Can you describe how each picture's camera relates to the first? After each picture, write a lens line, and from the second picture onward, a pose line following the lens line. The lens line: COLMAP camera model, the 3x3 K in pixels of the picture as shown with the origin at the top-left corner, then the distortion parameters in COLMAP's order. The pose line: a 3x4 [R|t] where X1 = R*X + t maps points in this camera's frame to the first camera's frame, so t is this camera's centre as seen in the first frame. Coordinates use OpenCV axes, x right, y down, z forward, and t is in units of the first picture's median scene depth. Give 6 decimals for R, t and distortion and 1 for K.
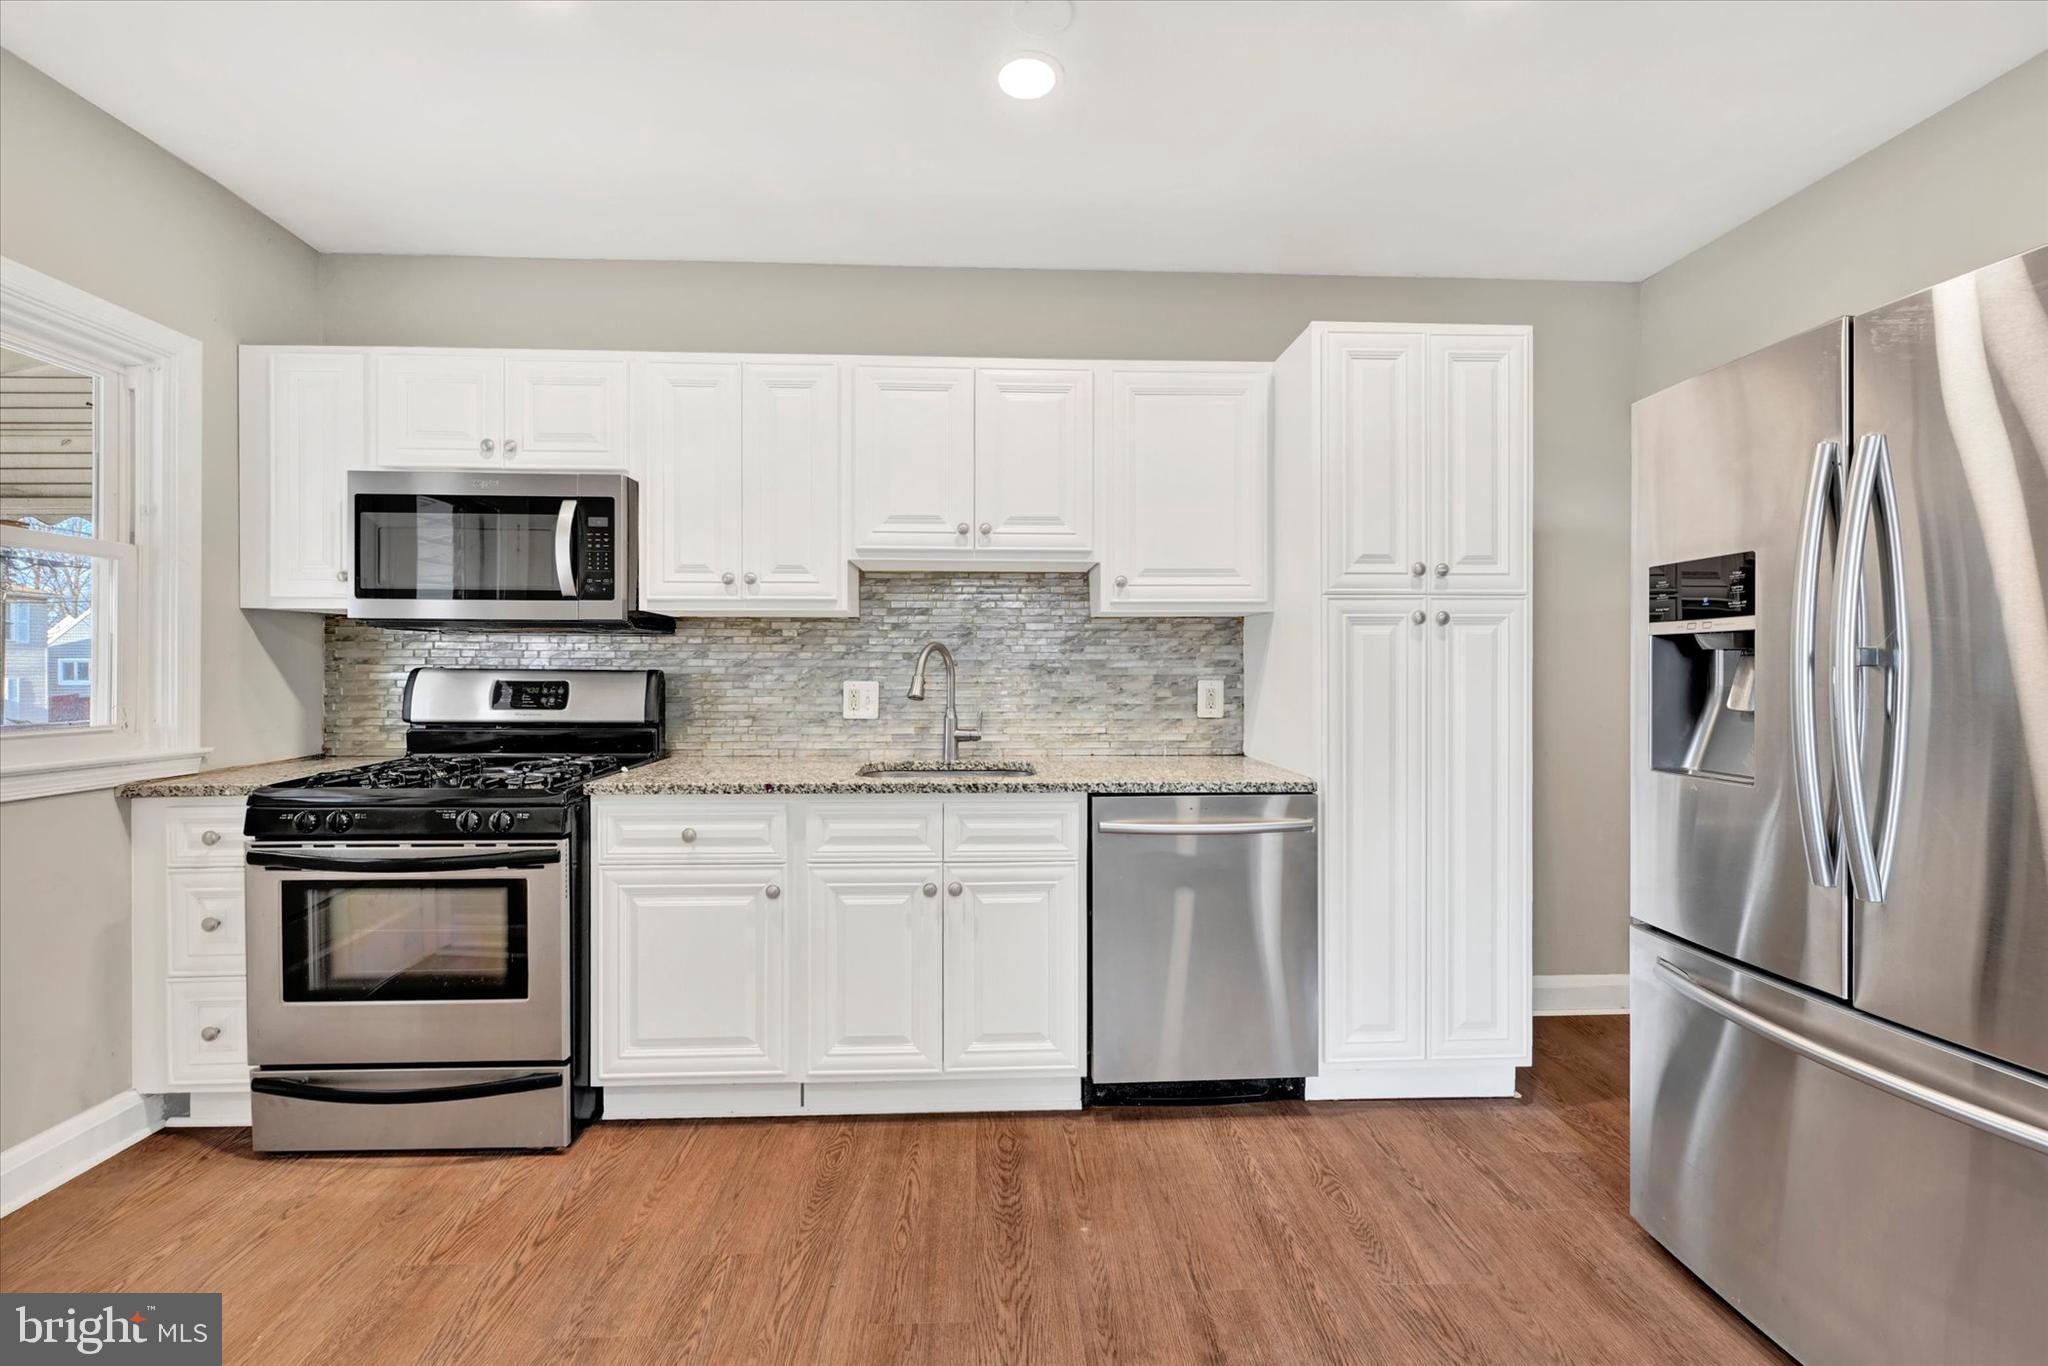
lens RADIAL K [[831.8, 0, 1017.1], [0, 831.8, 679.4], [0, 0, 1]] dist [0.001154, 0.000156]
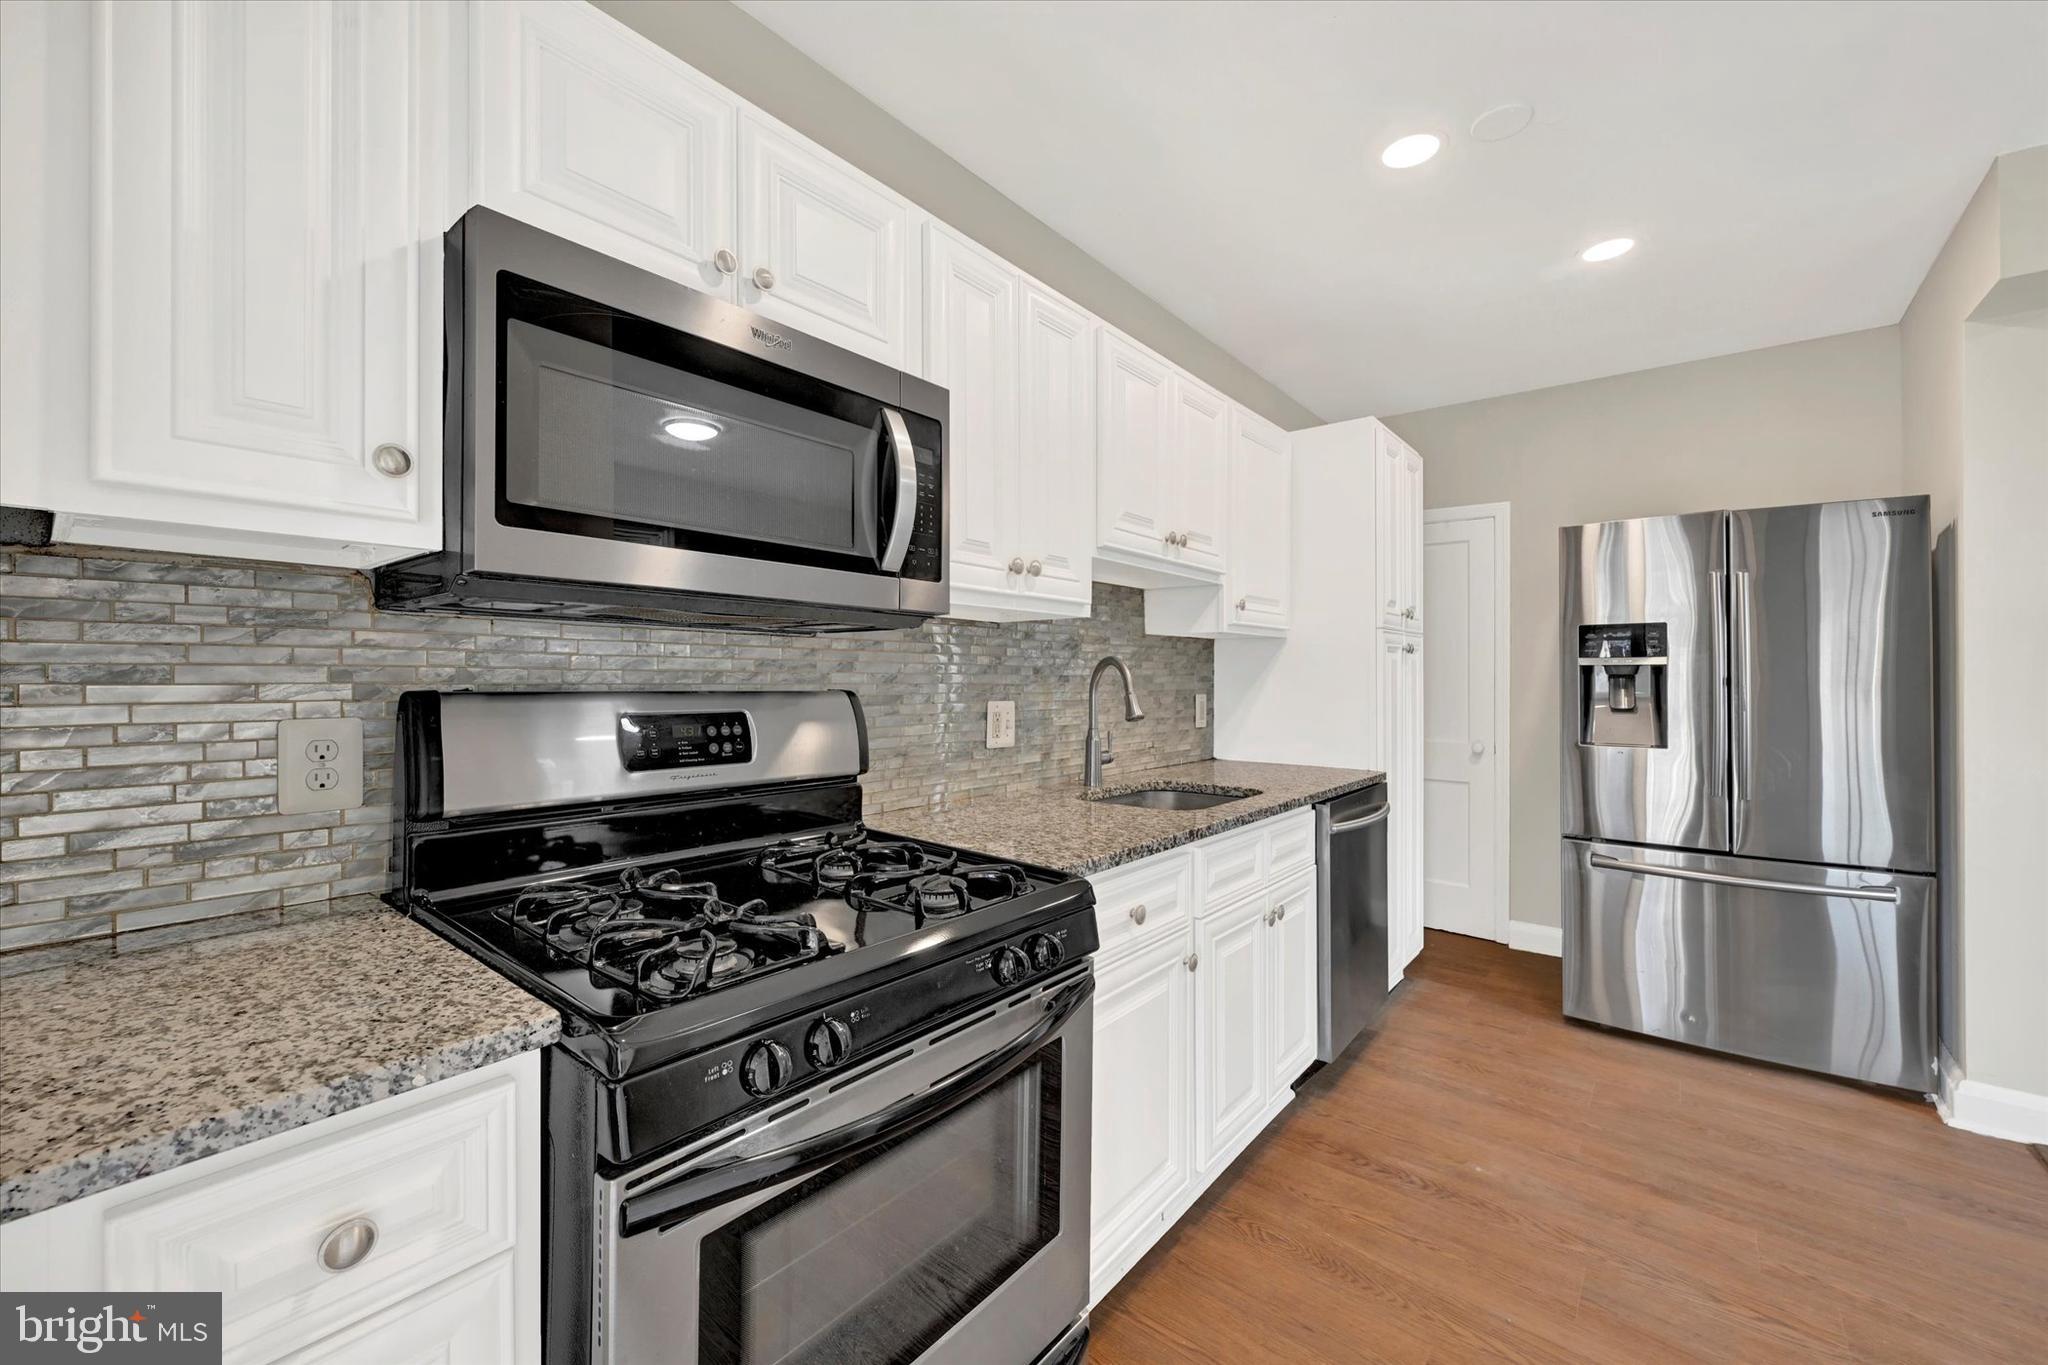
lens RADIAL K [[819.6, 0, 1024.0], [0, 819.6, 682.5], [0, 0, 1]] dist [0.010222, 0.000176]
pose [[0.664873, -0.003193, 0.746950, -0.968428], [0.008210, 0.999962, -0.003034, -0.017114], [-0.746911, 0.008150, 0.664874, 0.565507]]
